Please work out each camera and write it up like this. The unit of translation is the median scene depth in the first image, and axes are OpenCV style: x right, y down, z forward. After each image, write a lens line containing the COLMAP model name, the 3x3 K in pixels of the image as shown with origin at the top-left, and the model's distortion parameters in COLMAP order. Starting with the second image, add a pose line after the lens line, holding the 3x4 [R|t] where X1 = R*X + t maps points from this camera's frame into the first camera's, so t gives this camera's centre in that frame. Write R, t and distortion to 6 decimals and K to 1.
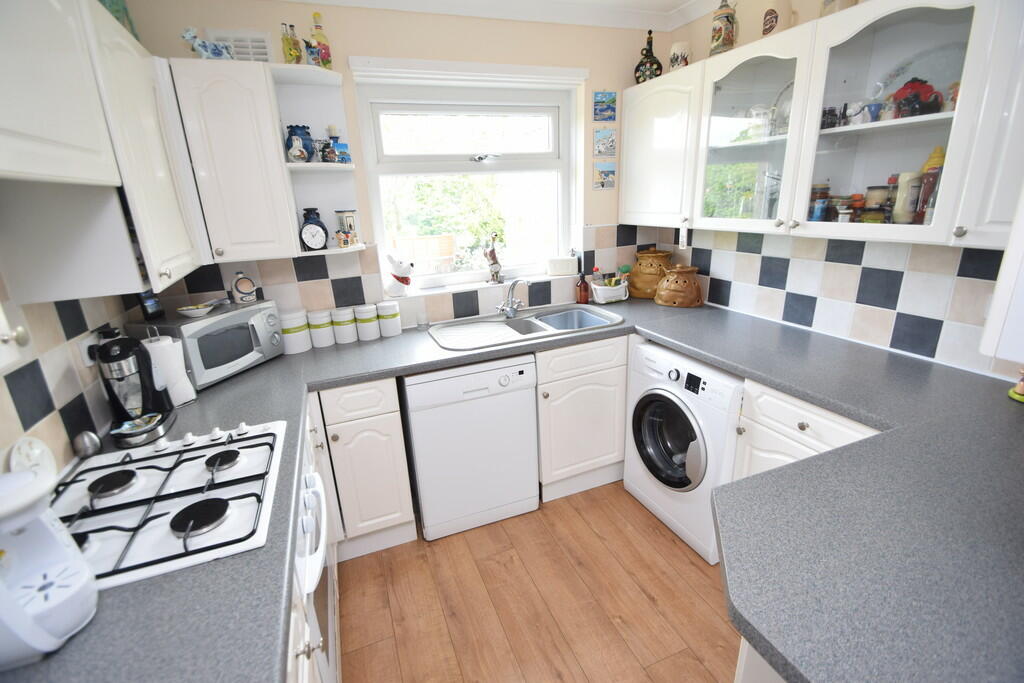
lens RADIAL K [[451.1, 0, 511.2], [0, 451.1, 339.2], [0, 0, 1]] dist [0.003171, -0.004524]
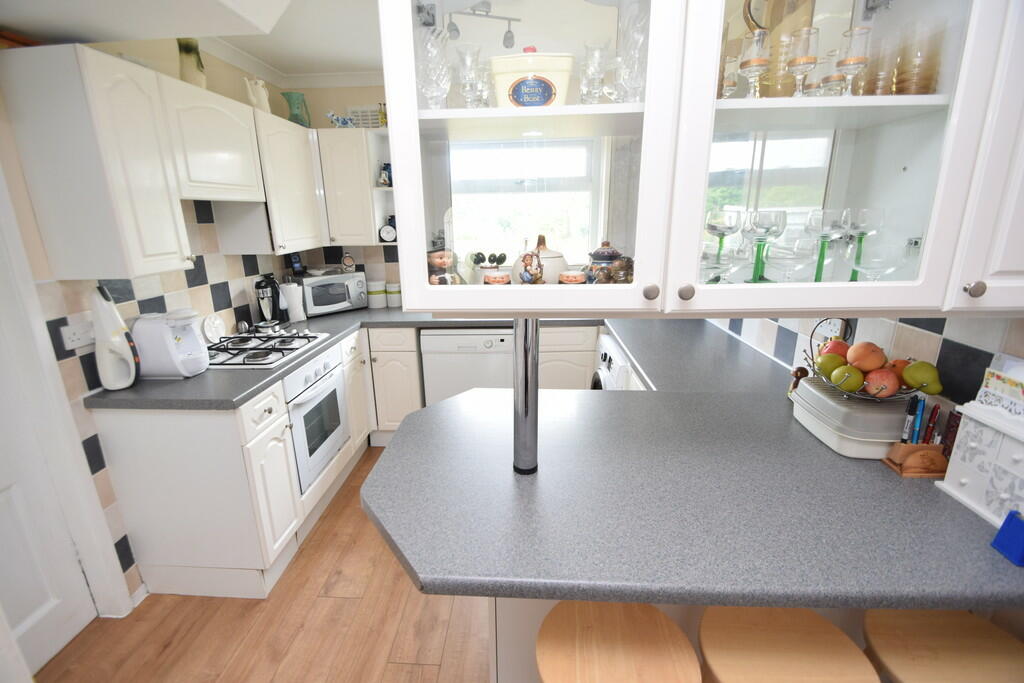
lens RADIAL K [[451.1, 0, 508.7], [0, 451.1, 340.2], [0, 0, 1]] dist [0.003171, -0.004524]
pose [[0.911781, 0.142530, -0.385151, 0.683534], [-0.148831, 0.988769, 0.013575, 0.062764], [0.382760, 0.044945, 0.922754, -0.301334]]
